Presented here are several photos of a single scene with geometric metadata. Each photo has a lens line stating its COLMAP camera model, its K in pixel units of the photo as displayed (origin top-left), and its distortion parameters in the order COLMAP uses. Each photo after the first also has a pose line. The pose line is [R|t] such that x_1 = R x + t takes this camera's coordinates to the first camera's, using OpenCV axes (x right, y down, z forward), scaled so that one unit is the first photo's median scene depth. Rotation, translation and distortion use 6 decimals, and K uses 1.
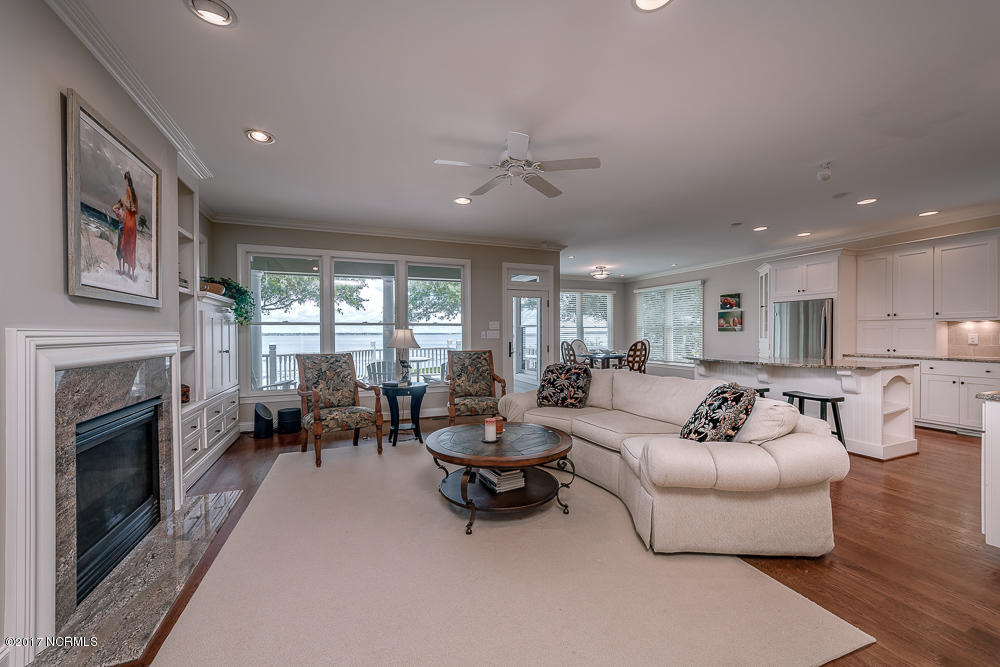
lens RADIAL K [[397.6, 0, 494.5], [0, 397.6, 338.3], [0, 0, 1]] dist [-0.015992, 0.011726]
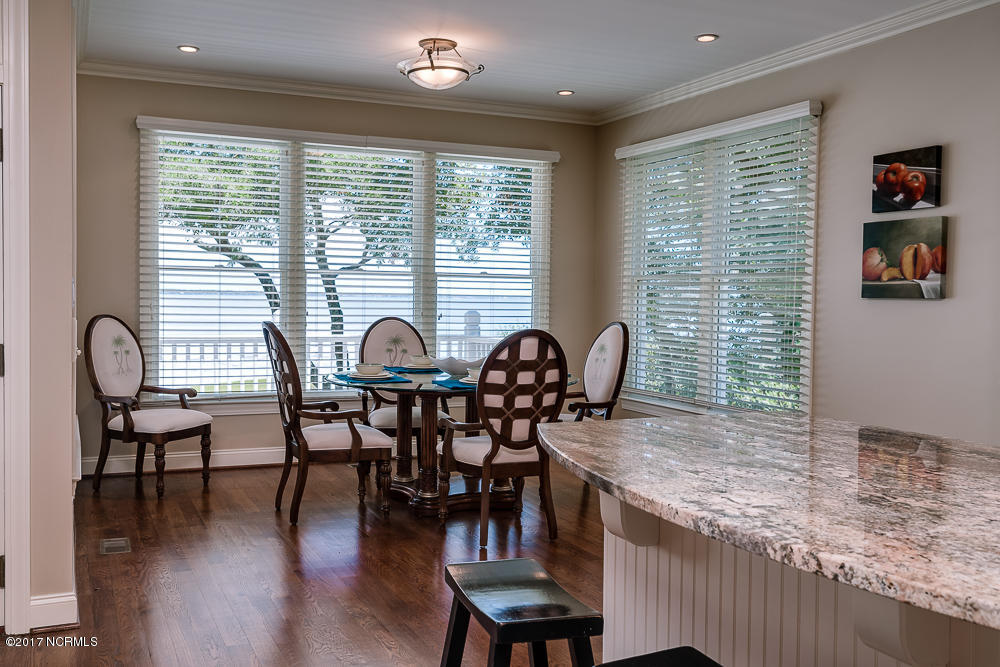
lens RADIAL K [[976.8, 0, 482.6], [0, 976.8, 331.7], [0, 0, 1]] dist [0.000612, 0.000926]
pose [[0.999308, 0.020748, 0.030875, 0.314887], [-0.021496, 0.999479, 0.024094, -0.005578], [-0.030359, -0.024741, 0.999233, 0.392683]]
